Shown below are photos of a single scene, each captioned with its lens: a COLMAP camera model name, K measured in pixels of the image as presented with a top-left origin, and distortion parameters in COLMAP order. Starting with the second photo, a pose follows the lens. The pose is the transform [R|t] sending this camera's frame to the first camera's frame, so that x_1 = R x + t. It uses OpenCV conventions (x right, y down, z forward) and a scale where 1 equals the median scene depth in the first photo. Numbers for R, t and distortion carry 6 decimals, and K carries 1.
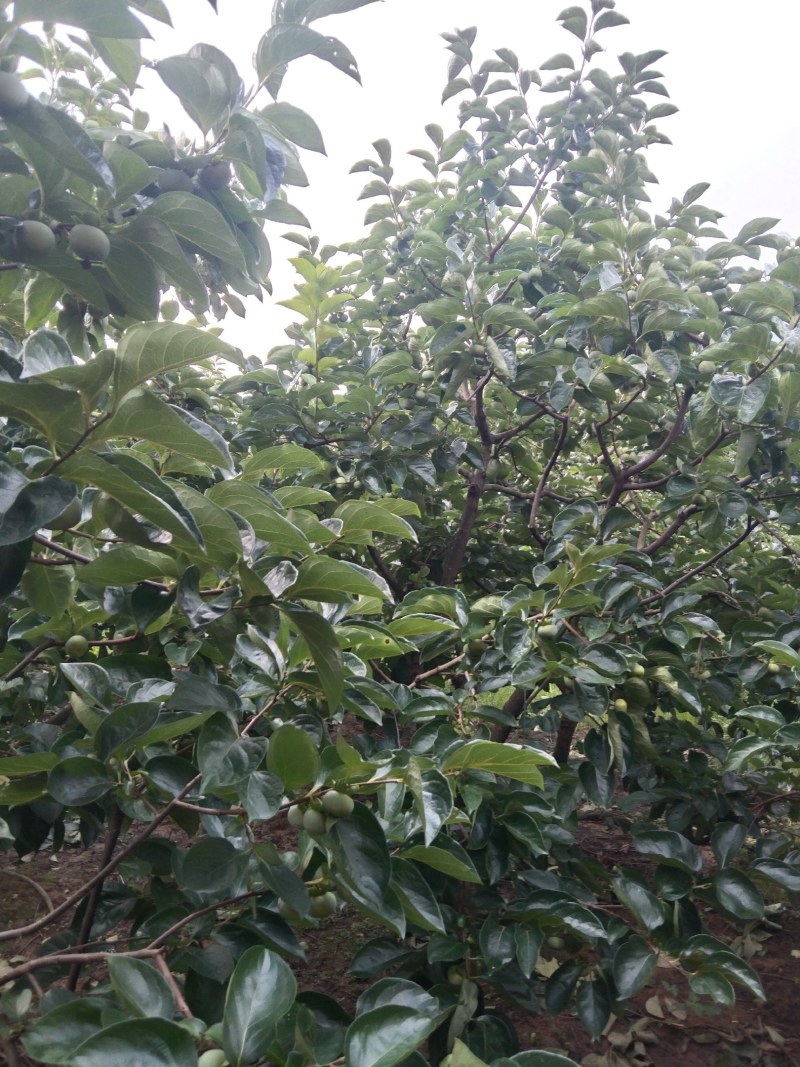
lens RADIAL K [[827.7, 0, 391.7], [0, 827.7, 526.8], [0, 0, 1]] dist [0.061433, -0.182937]
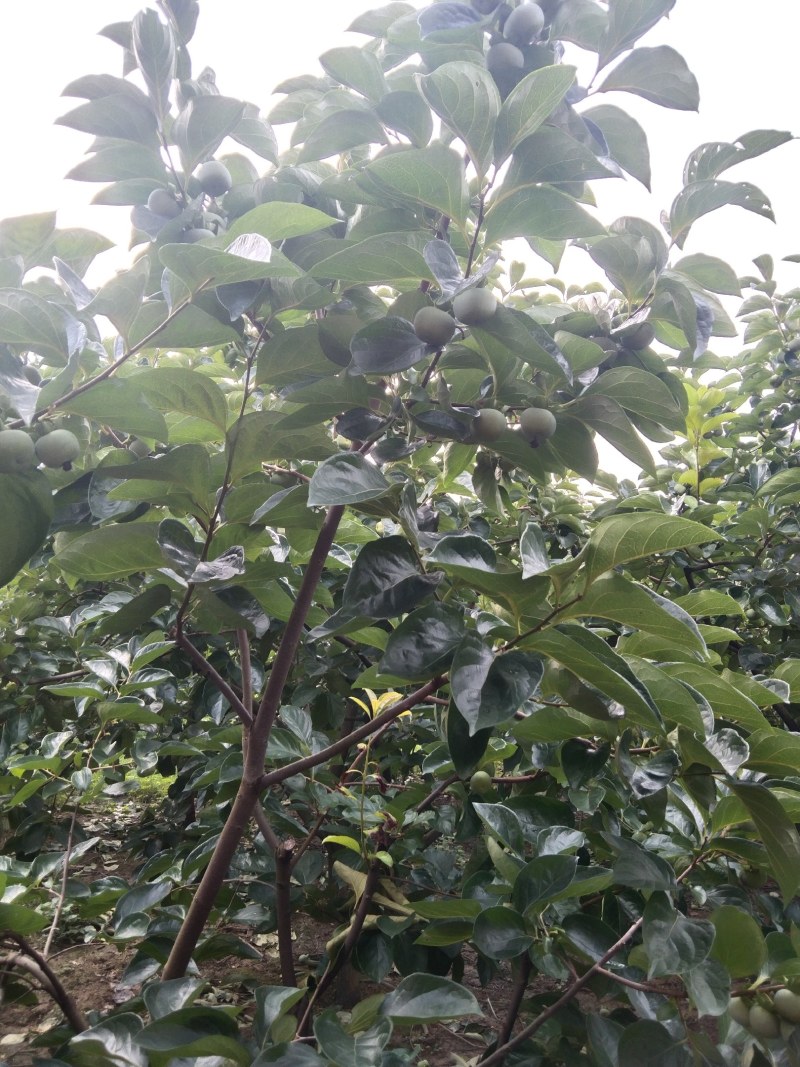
lens RADIAL K [[827.7, 0, 391.7], [0, 827.7, 526.8], [0, 0, 1]] dist [0.061433, -0.182937]
pose [[0.921152, -0.033823, -0.387730, -0.071661], [-0.014656, 0.992495, -0.121400, -0.043383], [0.388926, 0.117510, 0.913744, -0.017664]]
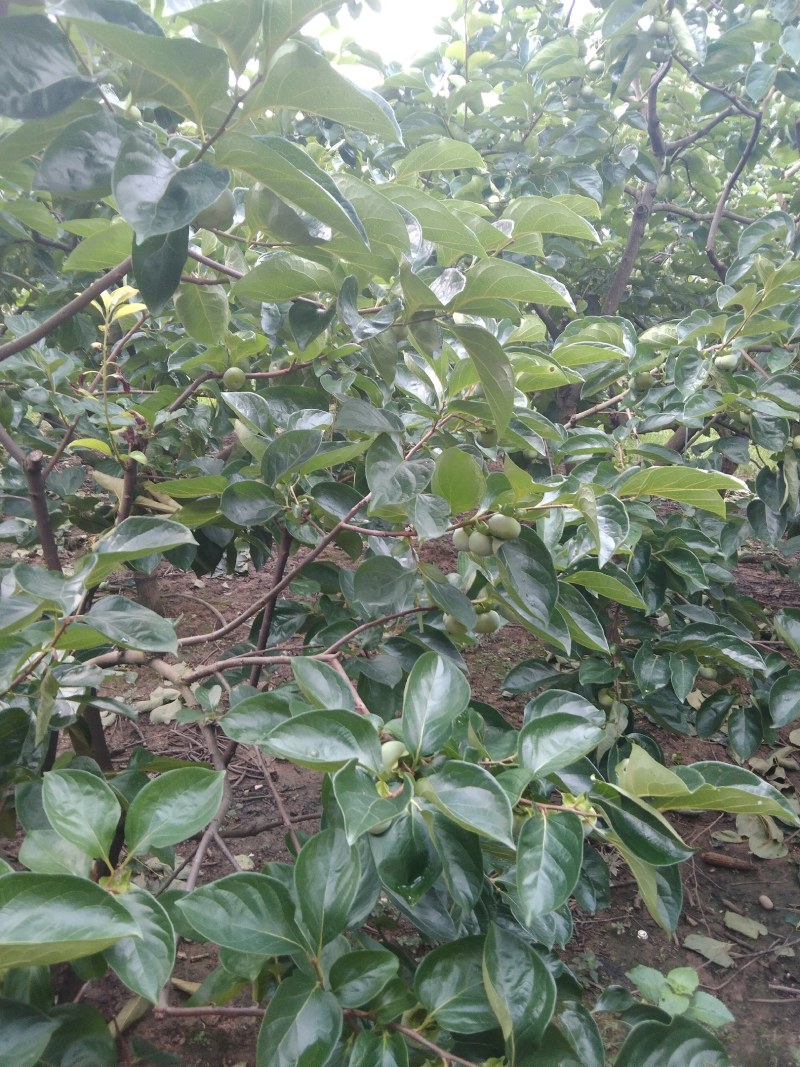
lens RADIAL K [[827.7, 0, 391.7], [0, 827.7, 526.8], [0, 0, 1]] dist [0.061433, -0.182937]
pose [[0.986539, 0.020028, -0.162295, -0.026081], [0.027824, 0.957441, 0.287286, 0.032700], [0.161142, -0.287934, 0.943995, 0.035410]]
